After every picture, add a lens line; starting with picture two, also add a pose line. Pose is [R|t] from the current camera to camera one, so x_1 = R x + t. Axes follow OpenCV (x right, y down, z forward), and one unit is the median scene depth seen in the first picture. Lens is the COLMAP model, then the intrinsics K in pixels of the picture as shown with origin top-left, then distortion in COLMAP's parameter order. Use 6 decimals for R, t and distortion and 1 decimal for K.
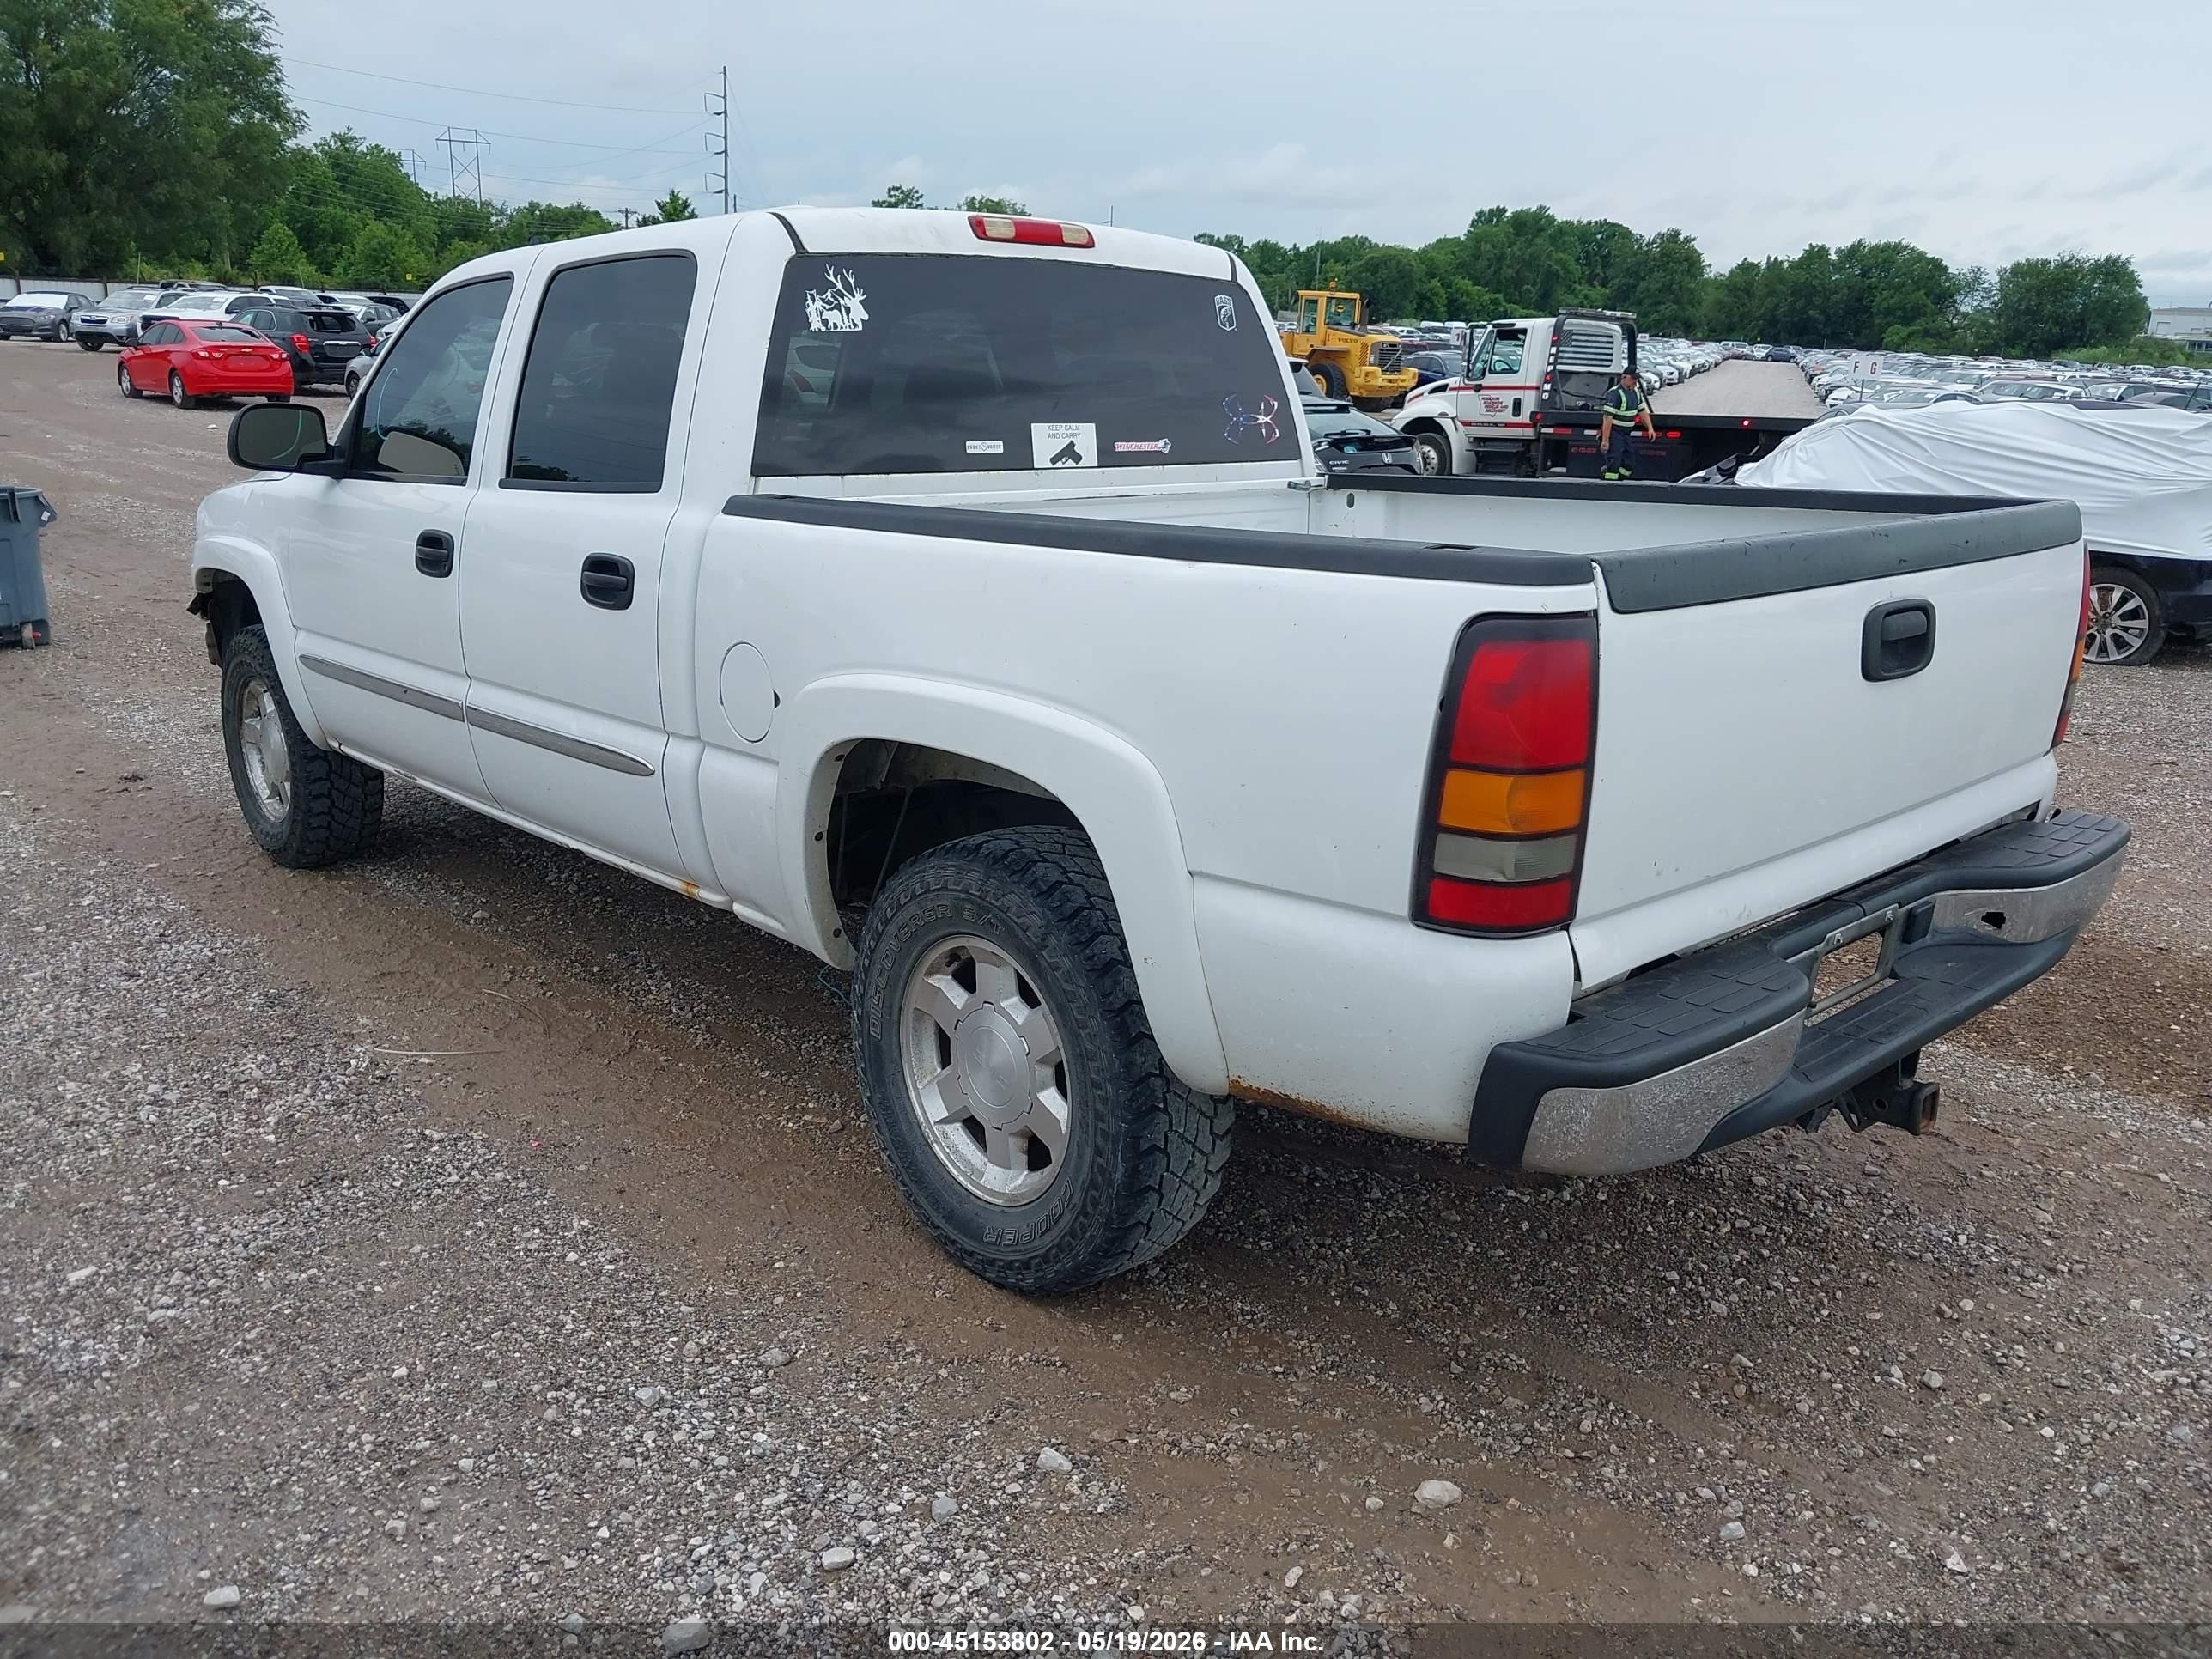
lens RADIAL K [[1761.2, 0, 1122.3], [0, 1761.2, 820.1], [0, 0, 1]] dist [-0.006191, -0.011102]
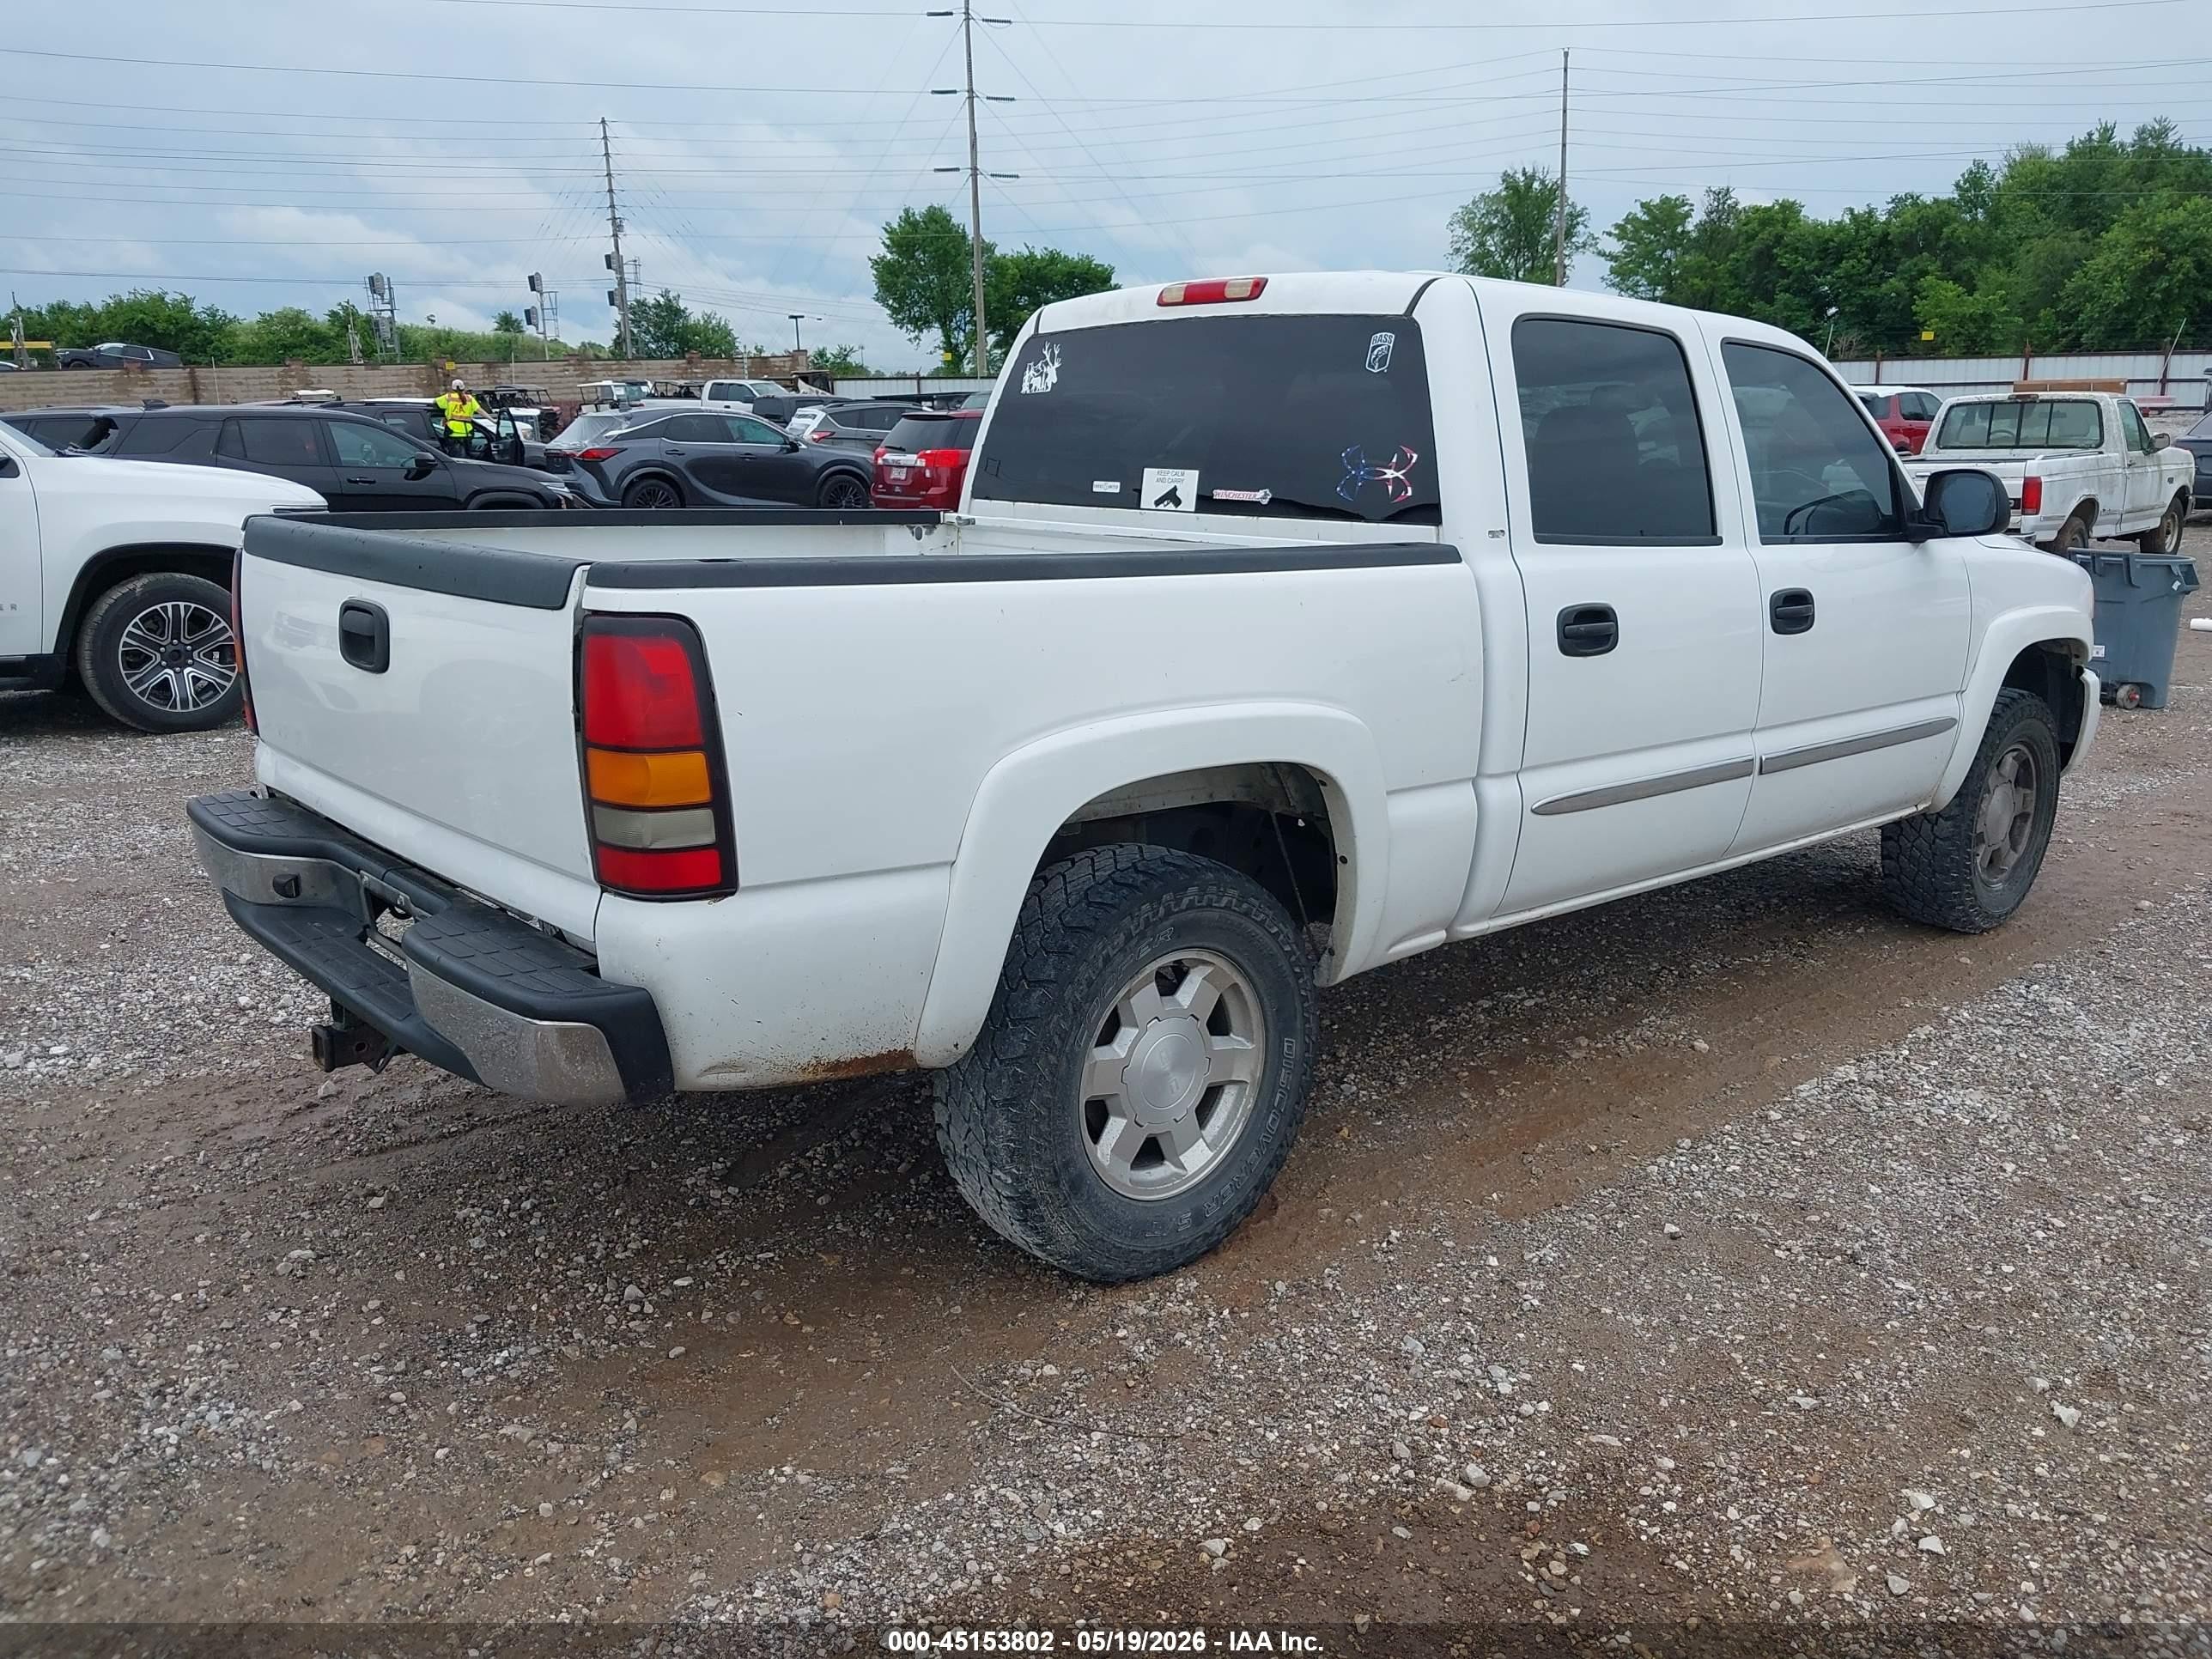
lens RADIAL K [[1761.2, 0, 1122.3], [0, 1761.2, 820.1], [0, 0, 1]] dist [-0.006191, -0.011102]
pose [[-0.030362, 0.204273, -0.978443, 1.045837], [-0.251994, 0.945710, 0.205259, -0.232947], [0.967252, 0.252794, 0.022761, 0.988628]]
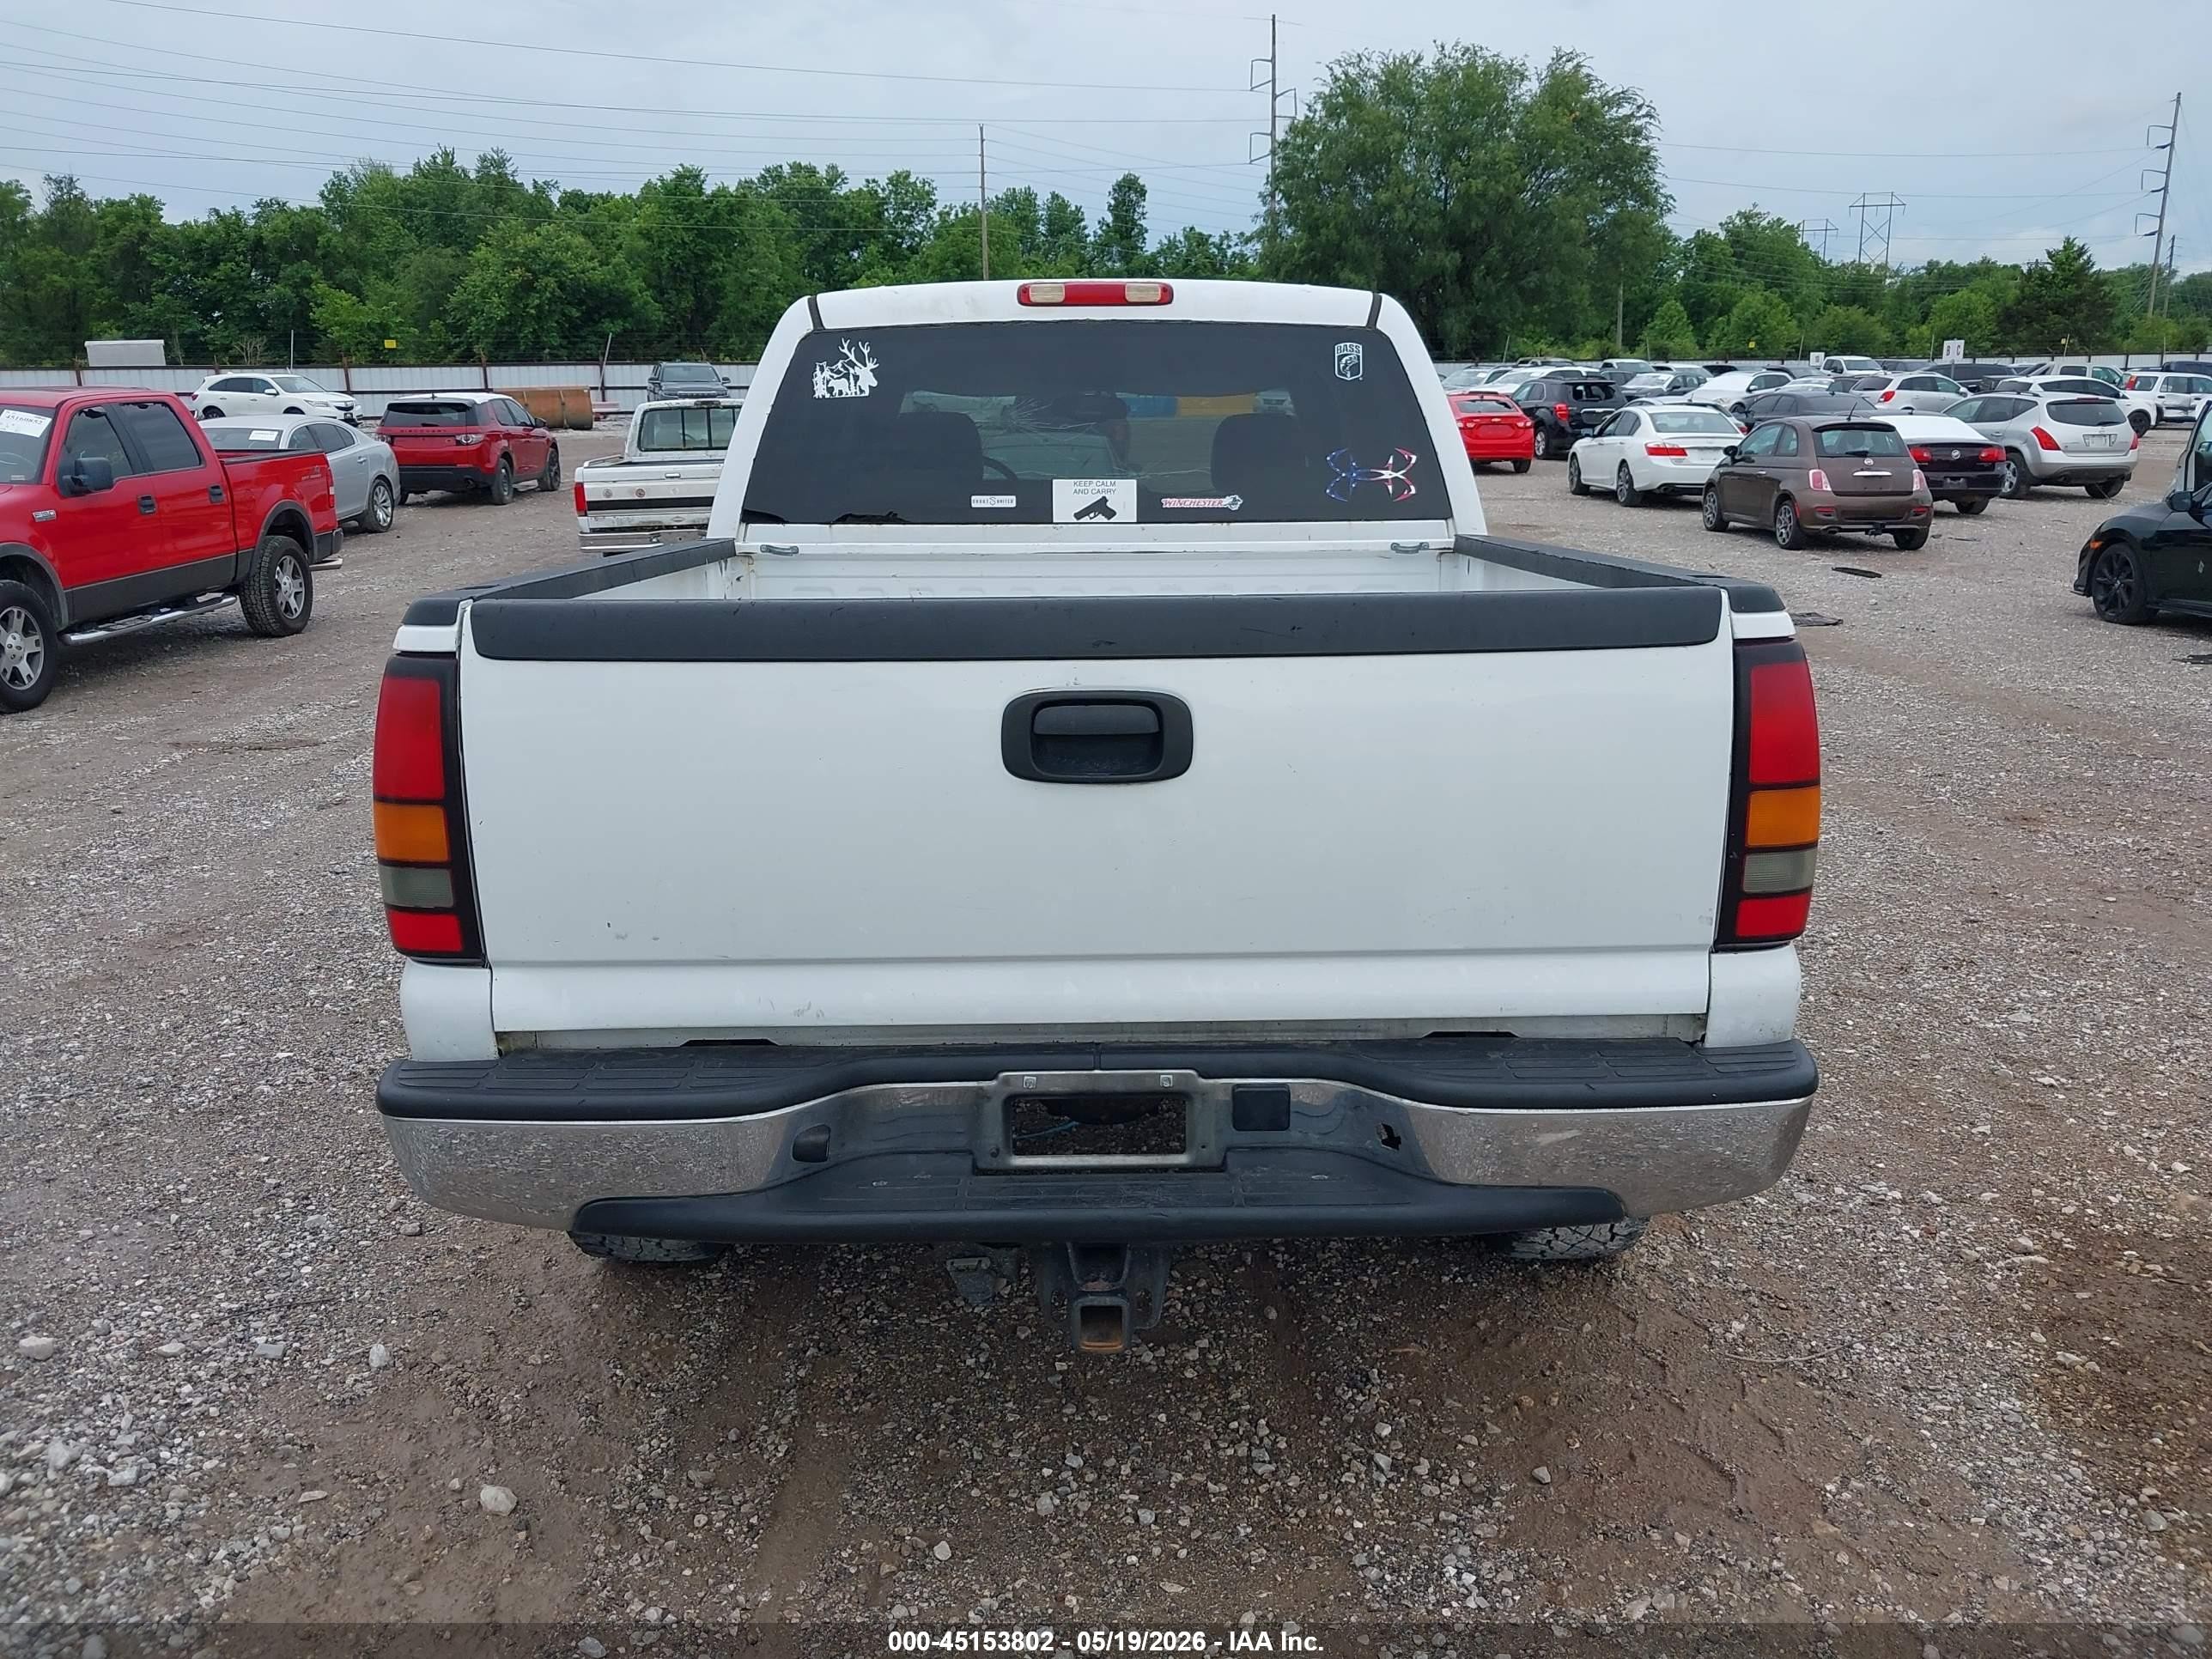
lens RADIAL K [[1740.3, 0, 1110.2], [0, 1740.3, 819.4], [0, 0, 1]] dist [-0.001596, -0.002391]
pose [[0.738055, 0.127707, -0.662544, 0.653605], [-0.149433, 0.988479, 0.024067, -0.056545], [0.657985, 0.081243, 0.748636, 0.268831]]
